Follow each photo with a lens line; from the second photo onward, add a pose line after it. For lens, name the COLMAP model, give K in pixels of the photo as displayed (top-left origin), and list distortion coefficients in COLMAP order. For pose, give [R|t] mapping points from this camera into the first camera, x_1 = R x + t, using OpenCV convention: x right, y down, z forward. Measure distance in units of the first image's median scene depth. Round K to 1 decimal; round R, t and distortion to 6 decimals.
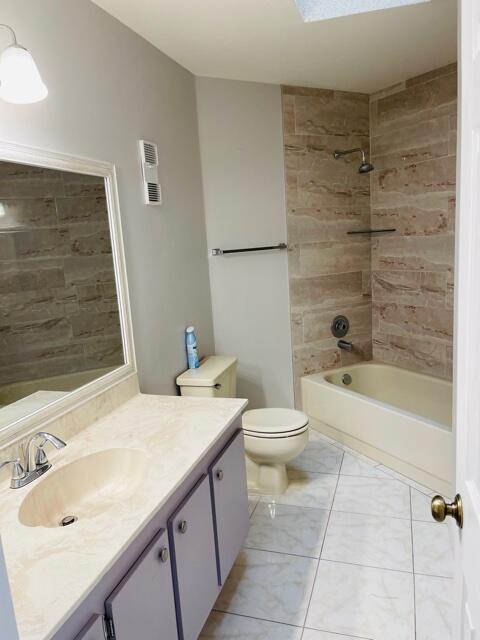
lens RADIAL K [[485.3, 0, 235.6], [0, 485.3, 324.0], [0, 0, 1]] dist [0.071294, -0.096855]
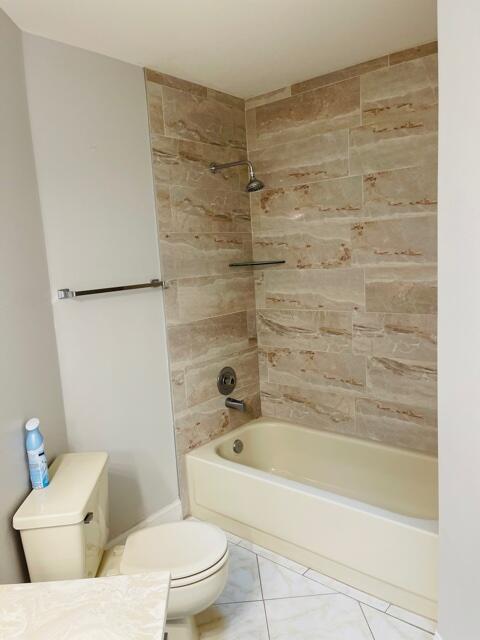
lens RADIAL K [[485.3, 0, 235.2], [0, 485.3, 321.4], [0, 0, 1]] dist [0.071294, -0.096855]
pose [[0.933310, -0.043661, 0.356408, -0.061595], [0.064982, 0.996728, -0.048064, -0.062869], [-0.353144, 0.068019, 0.933093, 0.292390]]
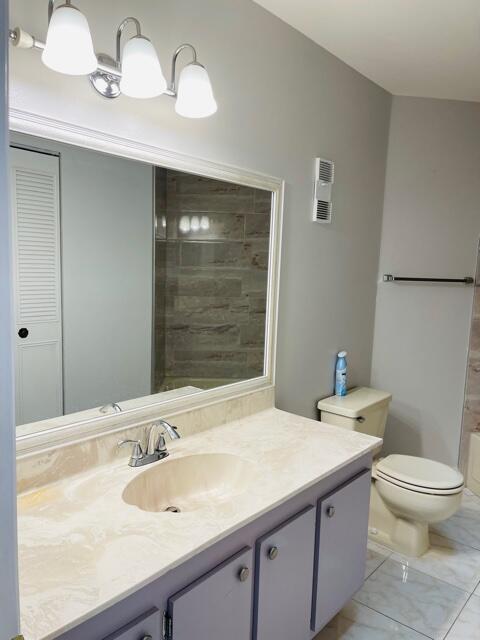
lens RADIAL K [[485.3, 0, 237.2], [0, 485.3, 324.1], [0, 0, 1]] dist [0.071294, -0.096855]
pose [[0.918015, 0.145879, -0.368739, 0.053977], [-0.163811, 0.986334, -0.017616, 0.003099], [0.361130, 0.076575, 0.929366, 0.028126]]
